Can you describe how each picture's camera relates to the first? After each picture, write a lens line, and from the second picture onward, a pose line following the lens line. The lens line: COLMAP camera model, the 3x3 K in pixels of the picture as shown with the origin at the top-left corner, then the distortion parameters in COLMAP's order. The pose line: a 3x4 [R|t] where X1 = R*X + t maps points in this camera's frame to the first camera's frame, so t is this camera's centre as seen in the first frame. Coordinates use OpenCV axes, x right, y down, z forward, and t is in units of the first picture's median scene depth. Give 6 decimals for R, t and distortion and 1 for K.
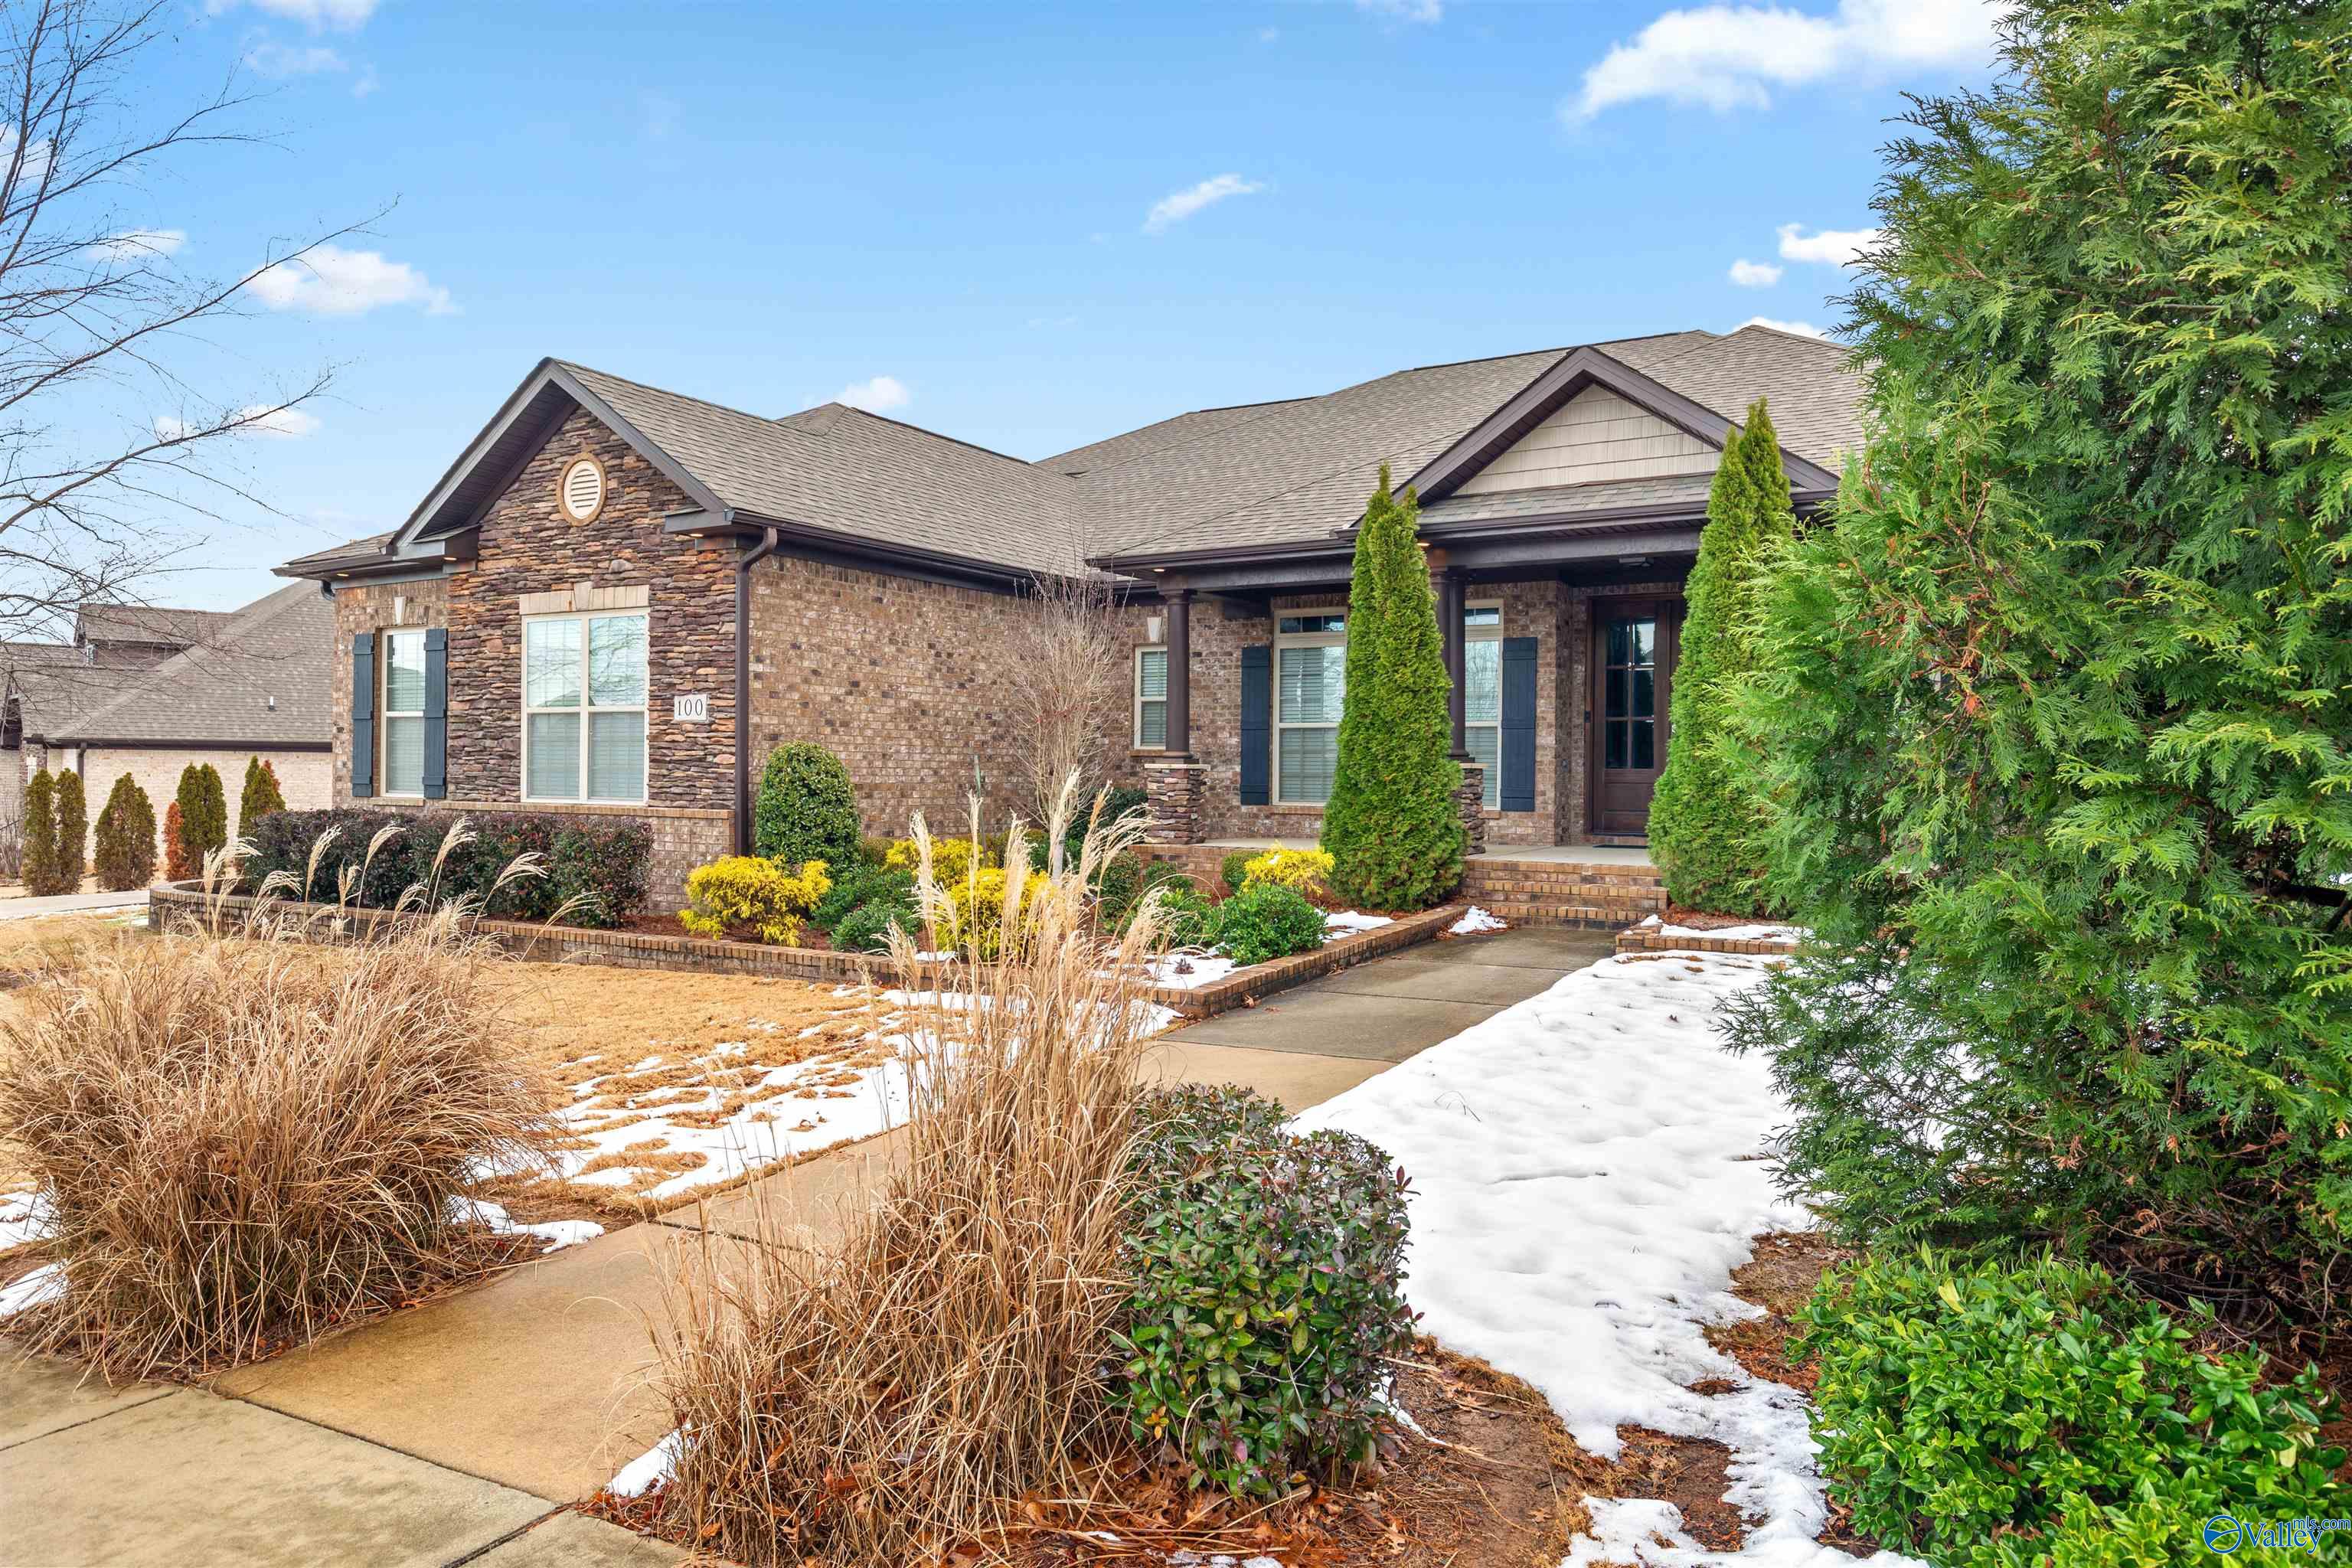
lens RADIAL K [[1497.6, 0, 1176.0], [0, 1497.6, 784.0], [0, 0, 1]] dist [-0.000951, -0.000246]
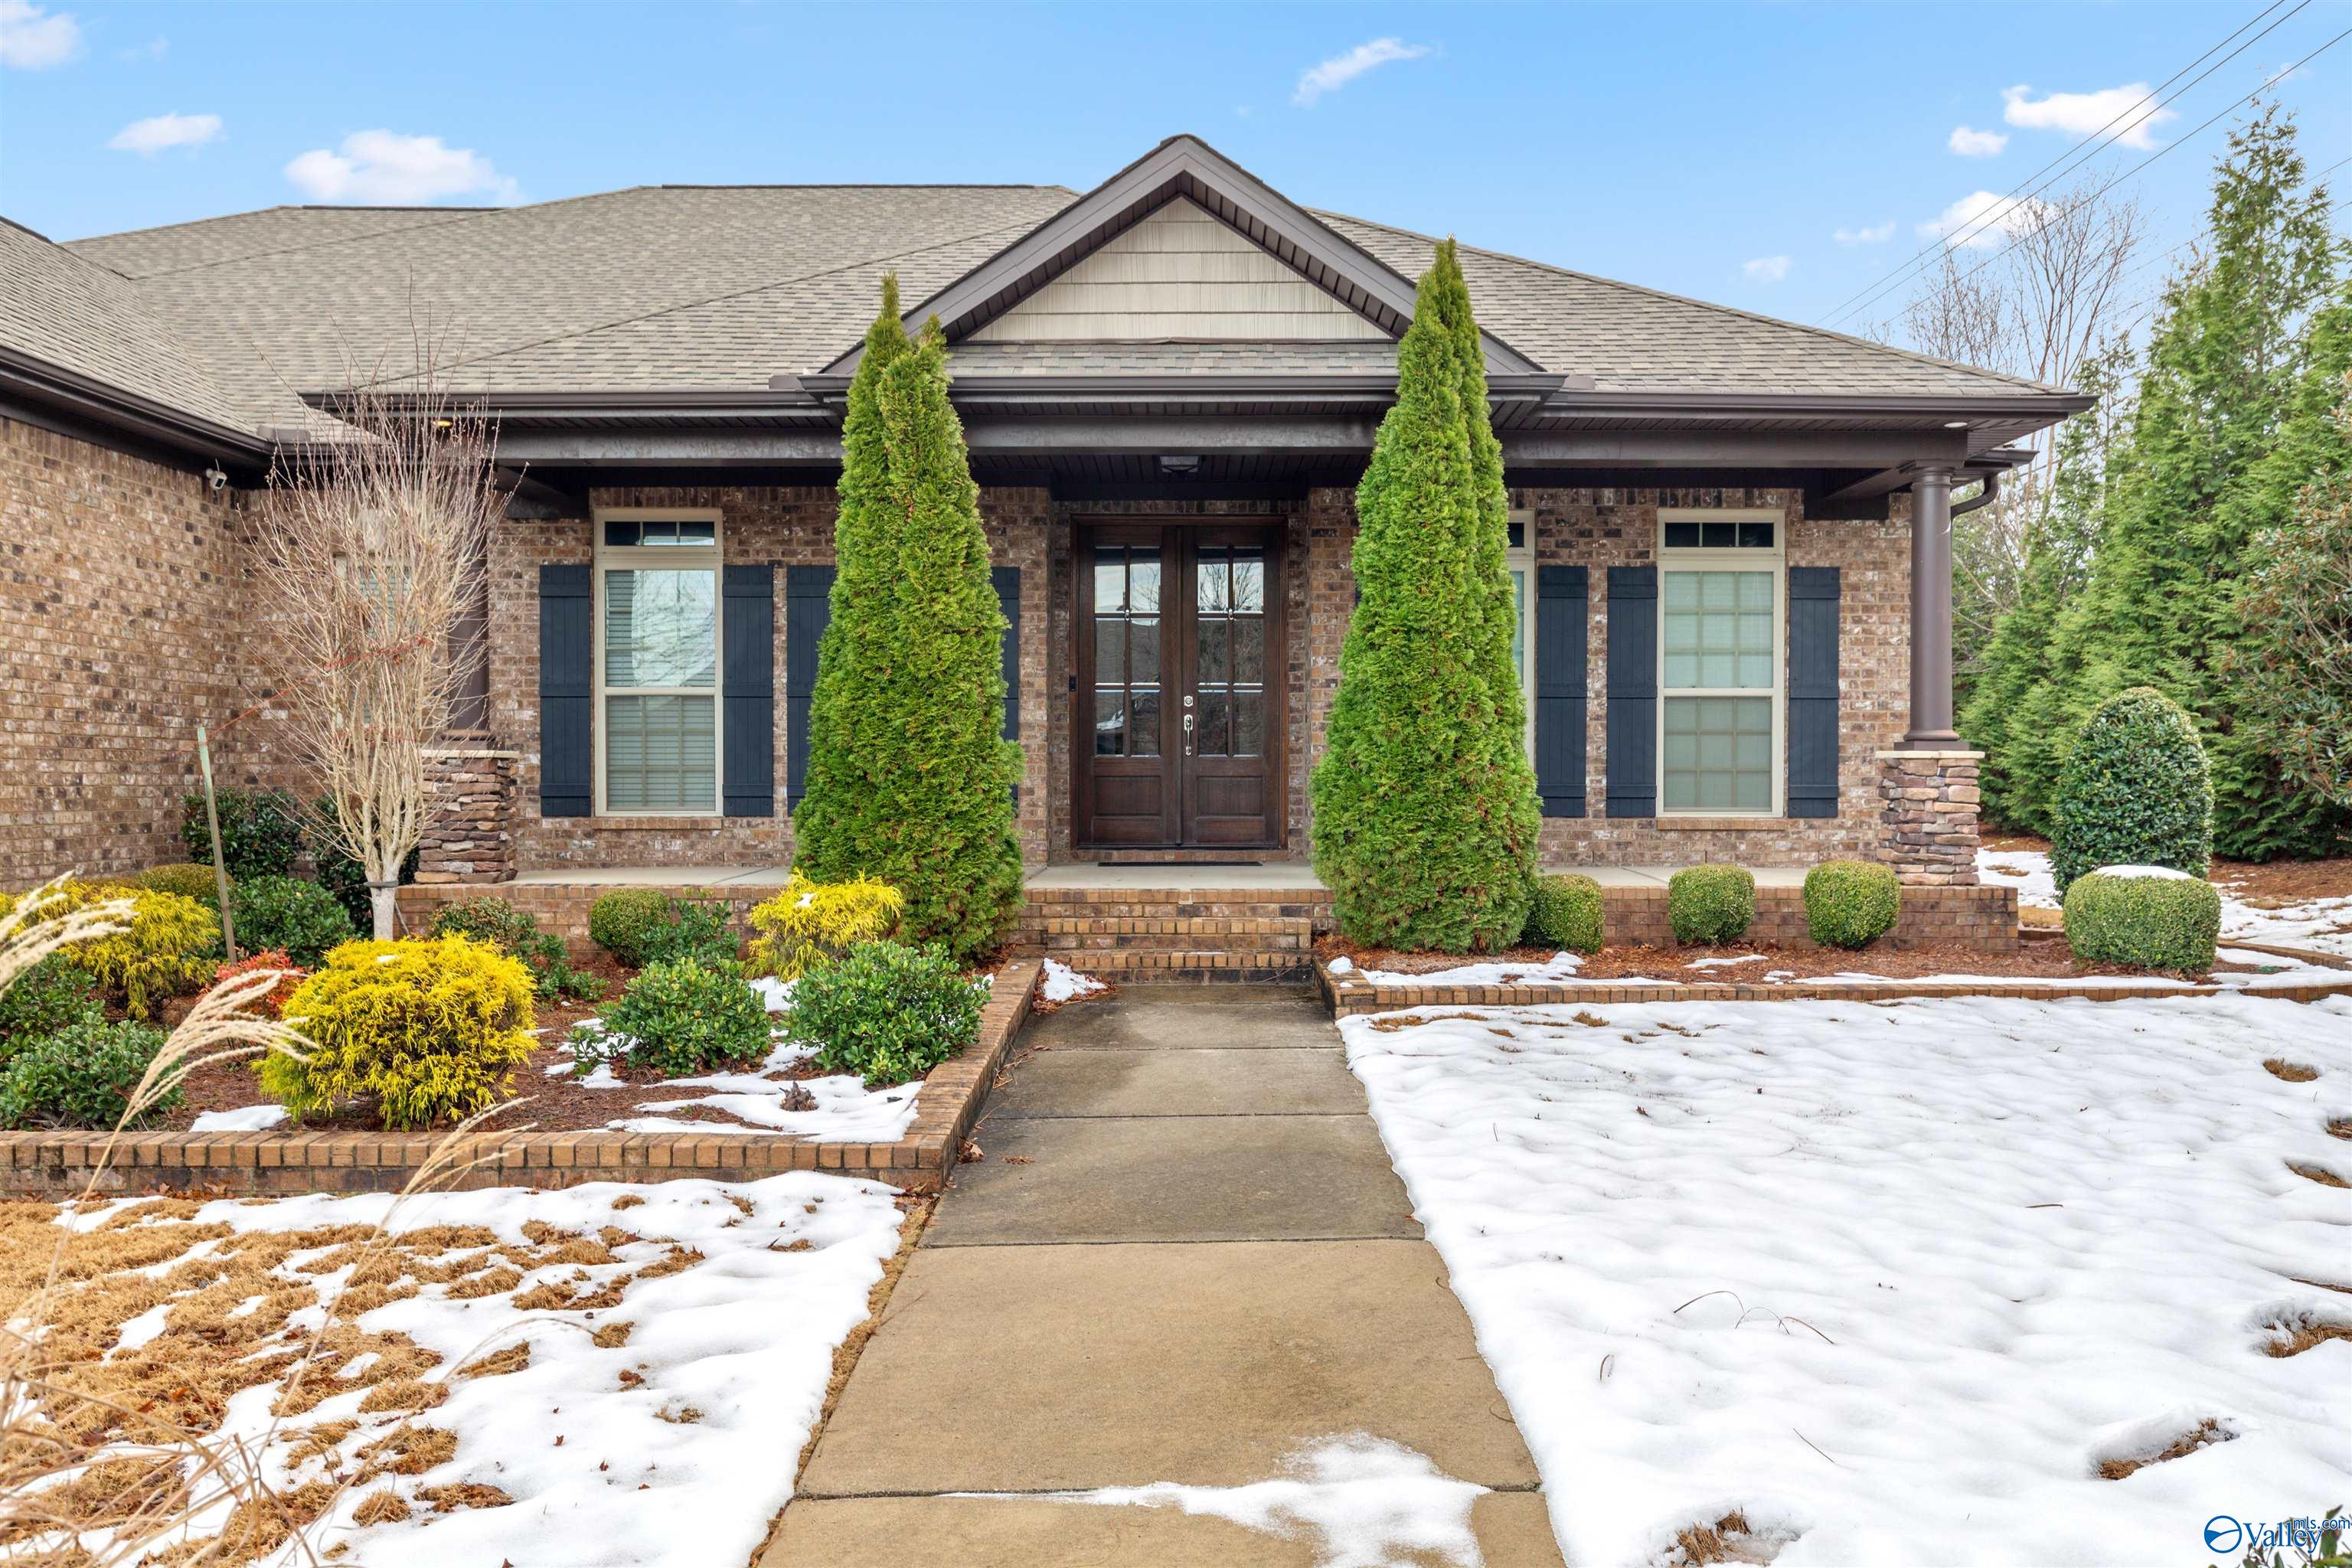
lens RADIAL K [[1902.3, 0, 1180.9], [0, 1902.3, 824.1], [0, 0, 1]] dist [0.004801, 0.000483]
pose [[0.861708, -0.020144, 0.507004, -0.160185], [0.011786, 0.999737, 0.019689, 0.005330], [-0.507267, -0.010990, 0.861719, 0.219392]]
